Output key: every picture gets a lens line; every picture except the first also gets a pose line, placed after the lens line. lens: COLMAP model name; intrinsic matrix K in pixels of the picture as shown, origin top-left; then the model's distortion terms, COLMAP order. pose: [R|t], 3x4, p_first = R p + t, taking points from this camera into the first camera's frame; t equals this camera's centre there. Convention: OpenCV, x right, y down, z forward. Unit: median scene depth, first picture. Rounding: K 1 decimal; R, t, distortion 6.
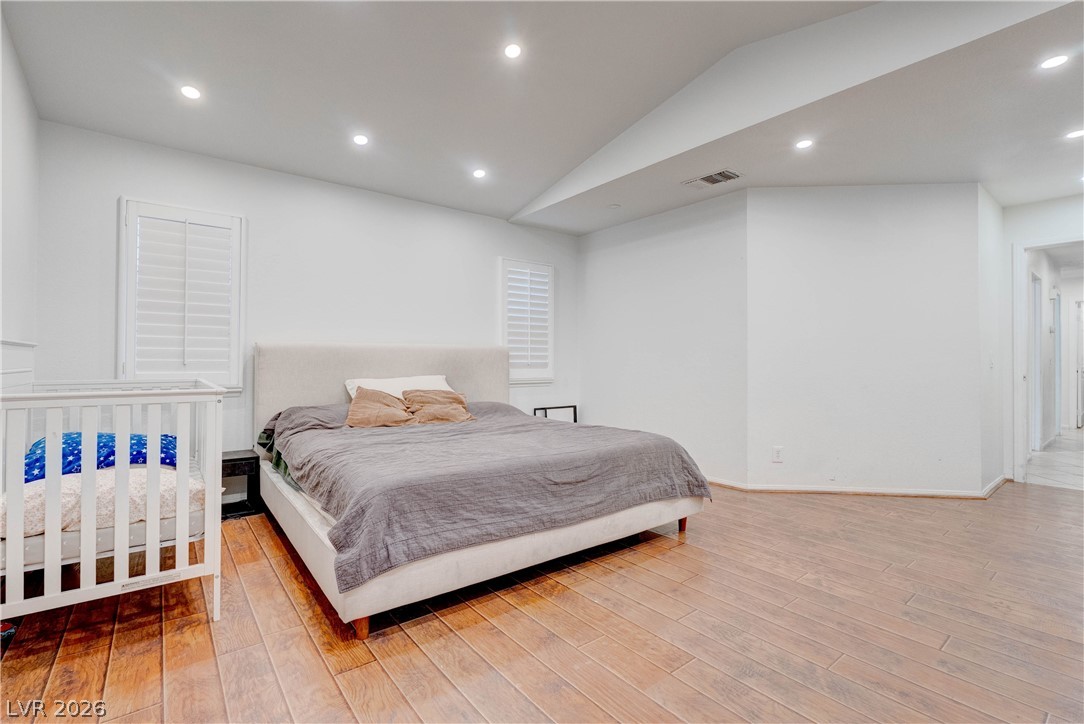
lens RADIAL K [[491.2, 0, 538.5], [0, 491.2, 362.0], [0, 0, 1]] dist [-0.013810, 0.002268]
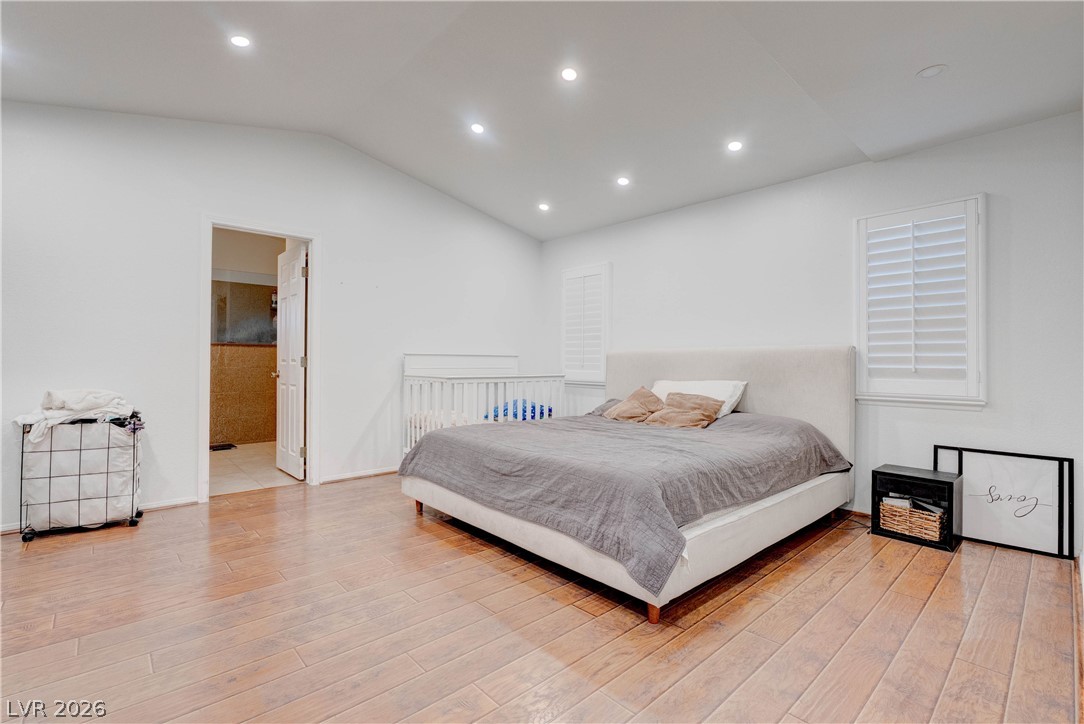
lens RADIAL K [[491.2, 0, 536.4], [0, 491.2, 357.4], [0, 0, 1]] dist [-0.013810, 0.002268]
pose [[0.069958, -0.012994, -0.997465, 1.083274], [-0.011719, 0.999835, -0.013847, 0.000781], [0.997481, 0.012658, 0.069795, 0.919431]]
